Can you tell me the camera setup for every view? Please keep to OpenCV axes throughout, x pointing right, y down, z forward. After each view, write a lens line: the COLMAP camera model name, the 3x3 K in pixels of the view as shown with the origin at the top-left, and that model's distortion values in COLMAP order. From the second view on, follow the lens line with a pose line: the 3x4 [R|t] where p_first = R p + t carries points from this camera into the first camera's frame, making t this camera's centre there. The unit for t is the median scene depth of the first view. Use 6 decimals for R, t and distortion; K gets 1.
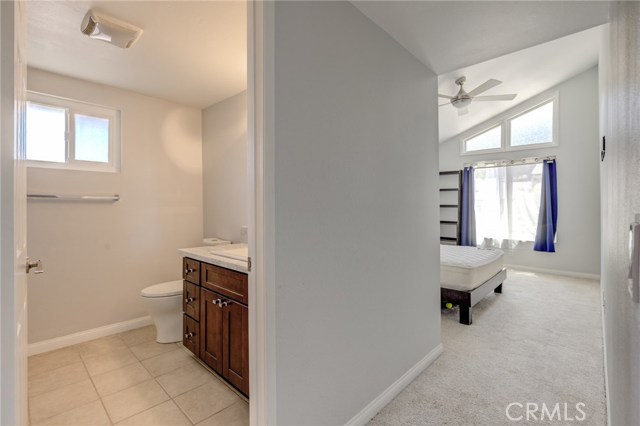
lens RADIAL K [[296.9, 0, 313.3], [0, 296.9, 212.0], [0, 0, 1]] dist [-0.016709, 0.000486]
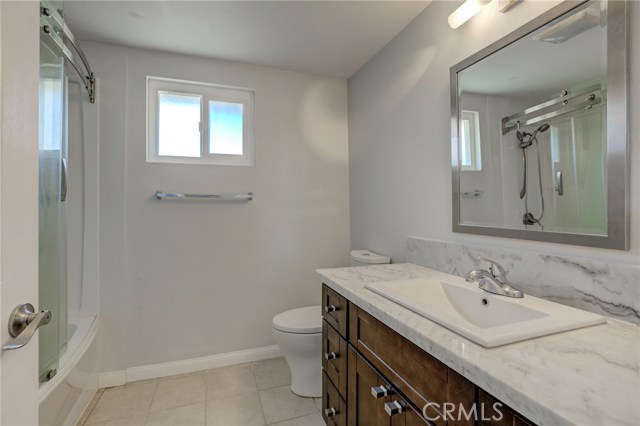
lens RADIAL K [[296.9, 0, 313.3], [0, 296.9, 212.0], [0, 0, 1]] dist [-0.016709, 0.000486]
pose [[0.890213, -0.003958, -0.455527, -0.128154], [0.004998, 0.999987, 0.001078, -0.004068], [0.455517, -0.003237, 0.890221, 0.328818]]
